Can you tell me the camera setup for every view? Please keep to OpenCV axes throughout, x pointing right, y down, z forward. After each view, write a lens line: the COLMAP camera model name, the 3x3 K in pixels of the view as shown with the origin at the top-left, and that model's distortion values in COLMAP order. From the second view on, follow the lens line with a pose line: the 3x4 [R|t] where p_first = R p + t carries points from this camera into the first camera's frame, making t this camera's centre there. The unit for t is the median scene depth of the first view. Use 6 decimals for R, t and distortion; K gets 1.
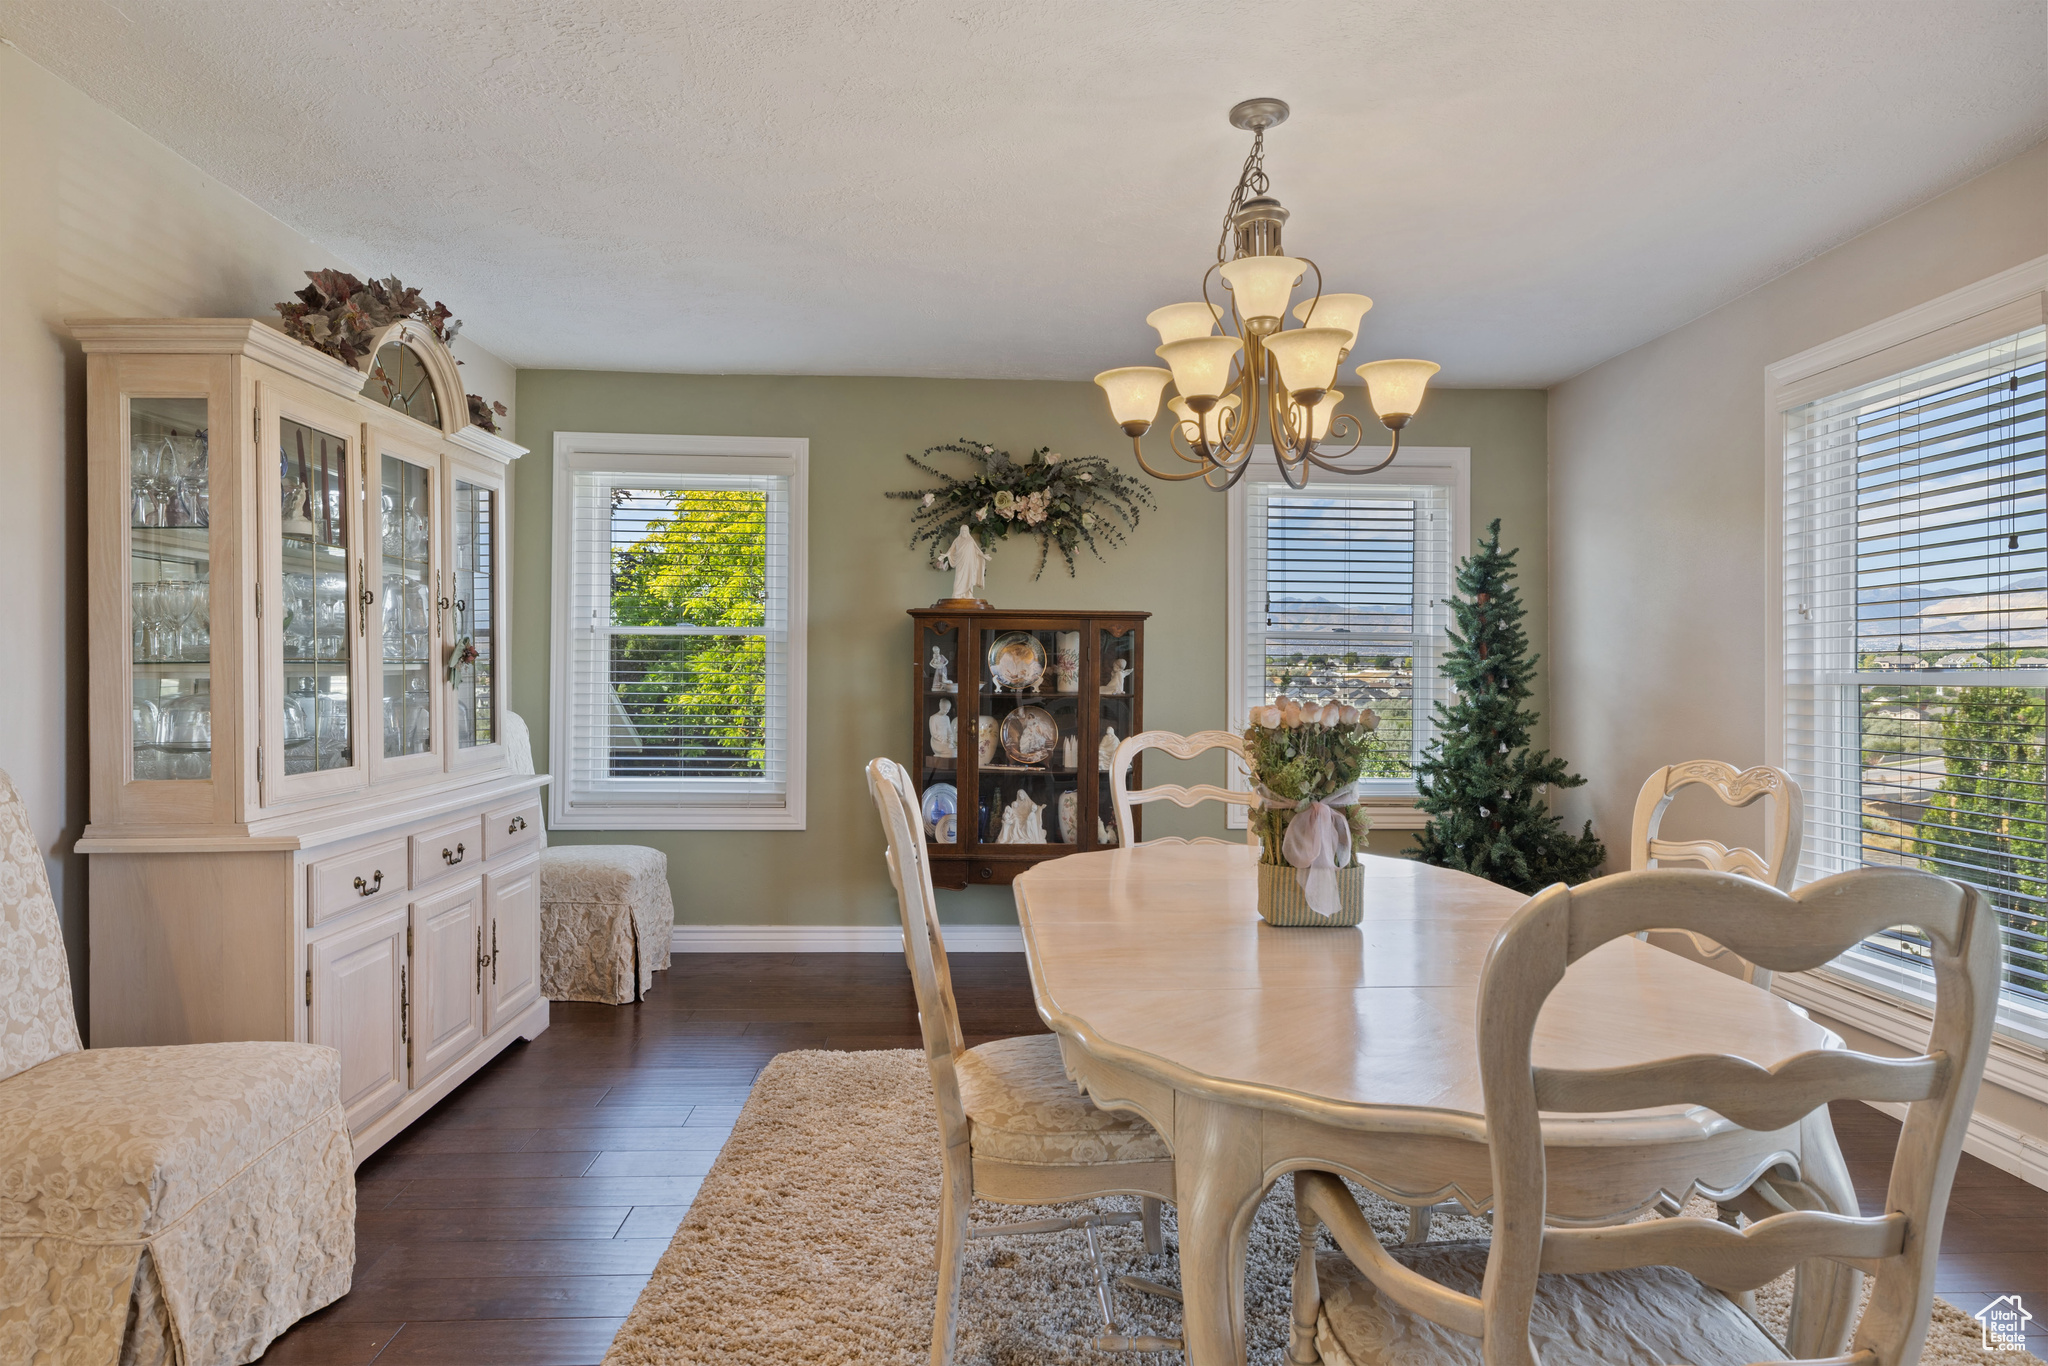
lens RADIAL K [[1177.6, 0, 1026.8], [0, 1177.6, 680.9], [0, 0, 1]] dist [0.000378, -0.000007]
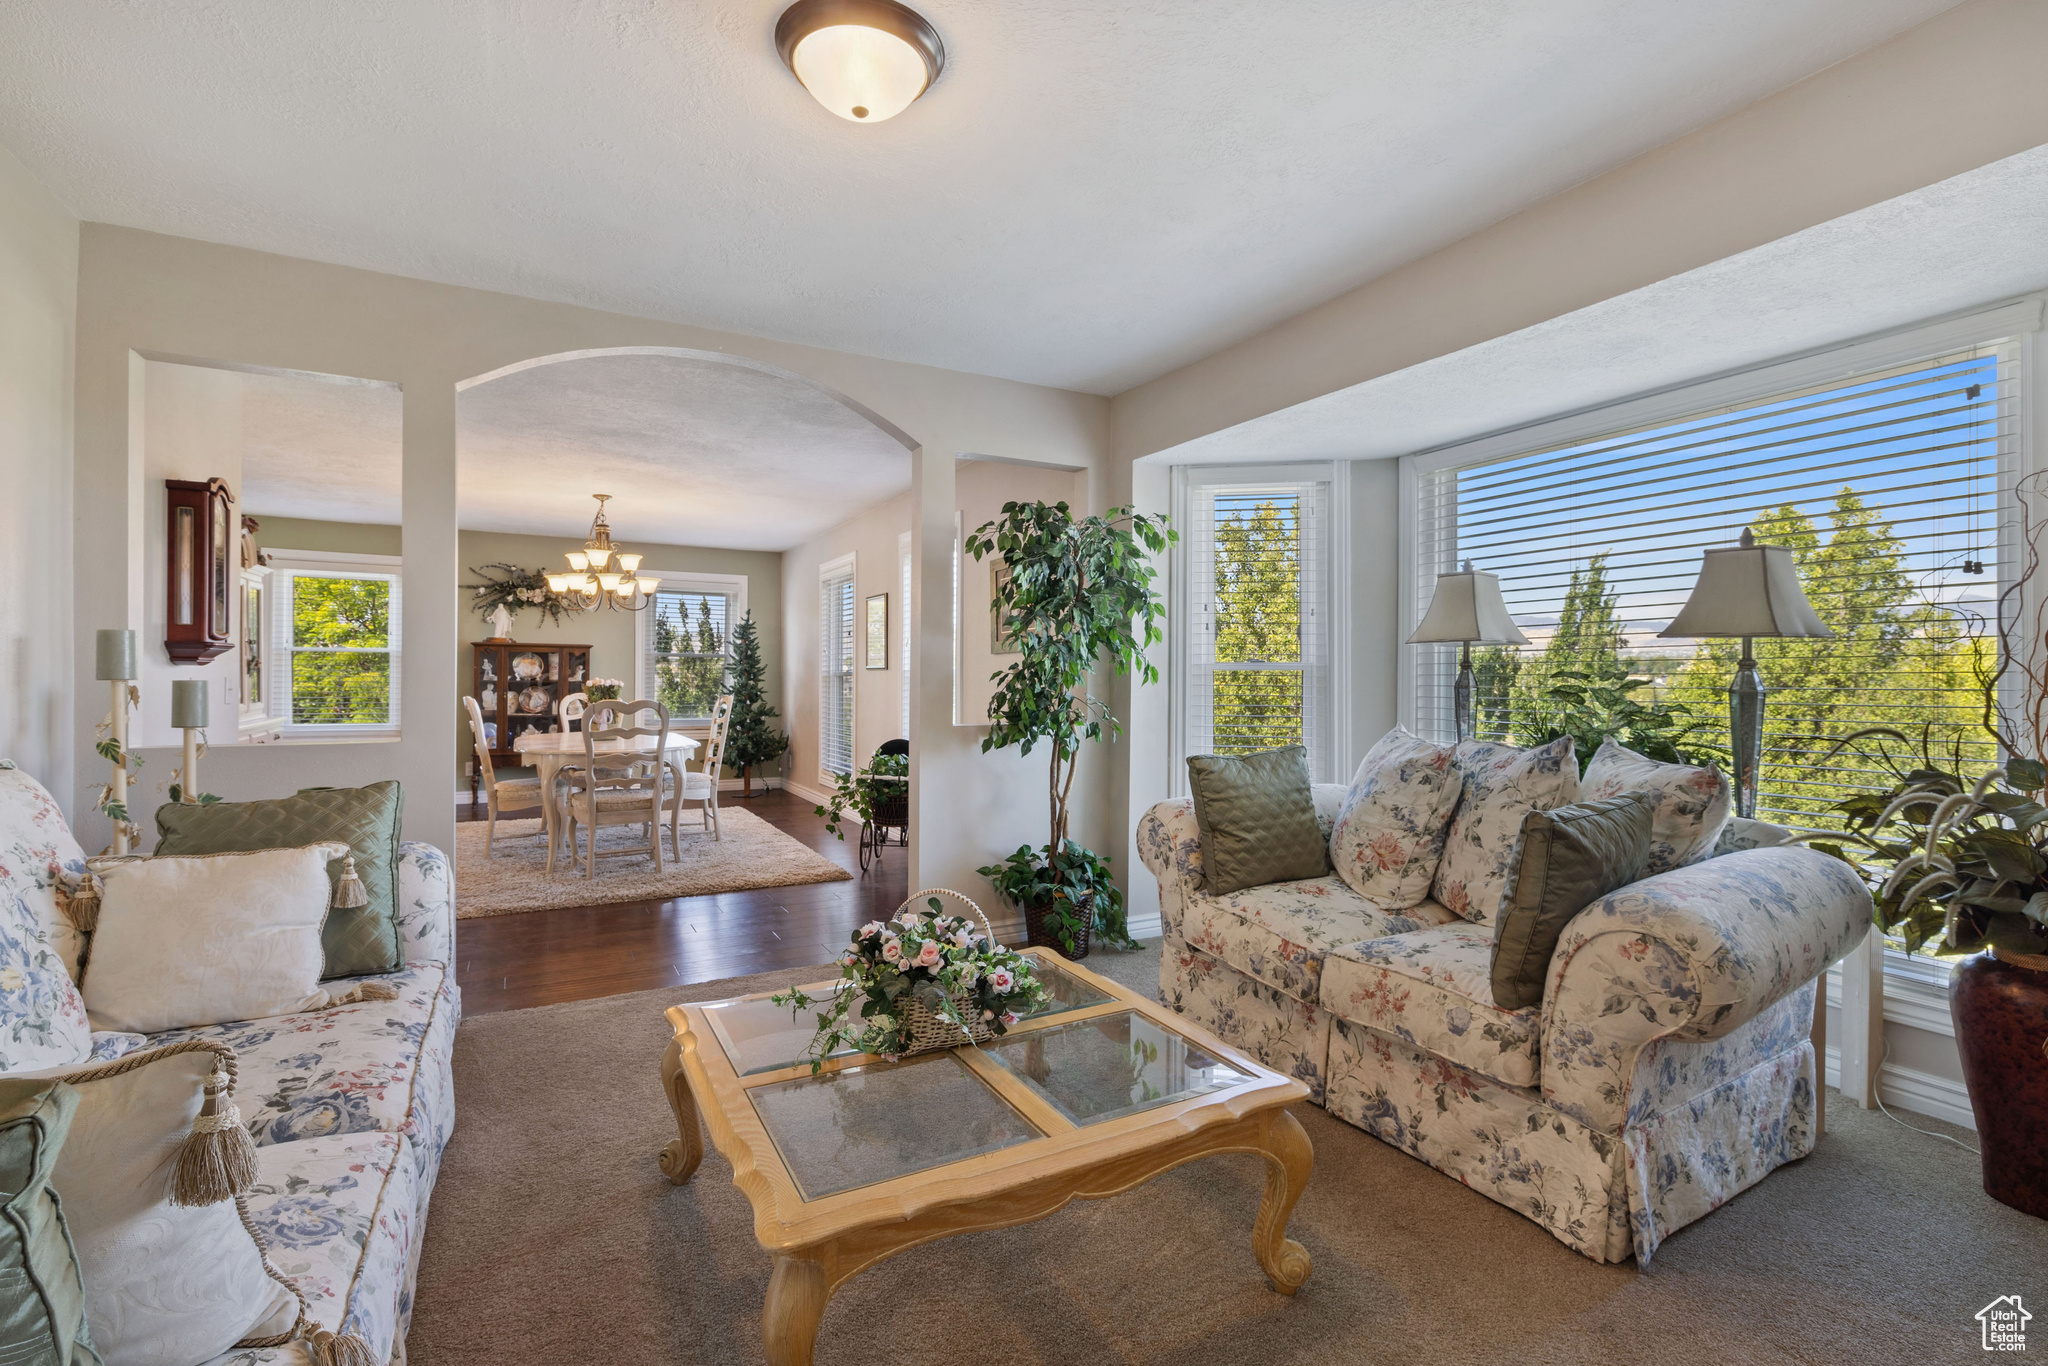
lens RADIAL K [[934.3, 0, 1021.0], [0, 934.3, 677.4], [0, 0, 1]] dist [-0.002791, -0.000113]
pose [[0.902413, 0.000926, 0.430871, 0.071711], [0.001820, 0.999981, -0.005960, 0.016247], [-0.430868, 0.006162, 0.902394, -0.971708]]
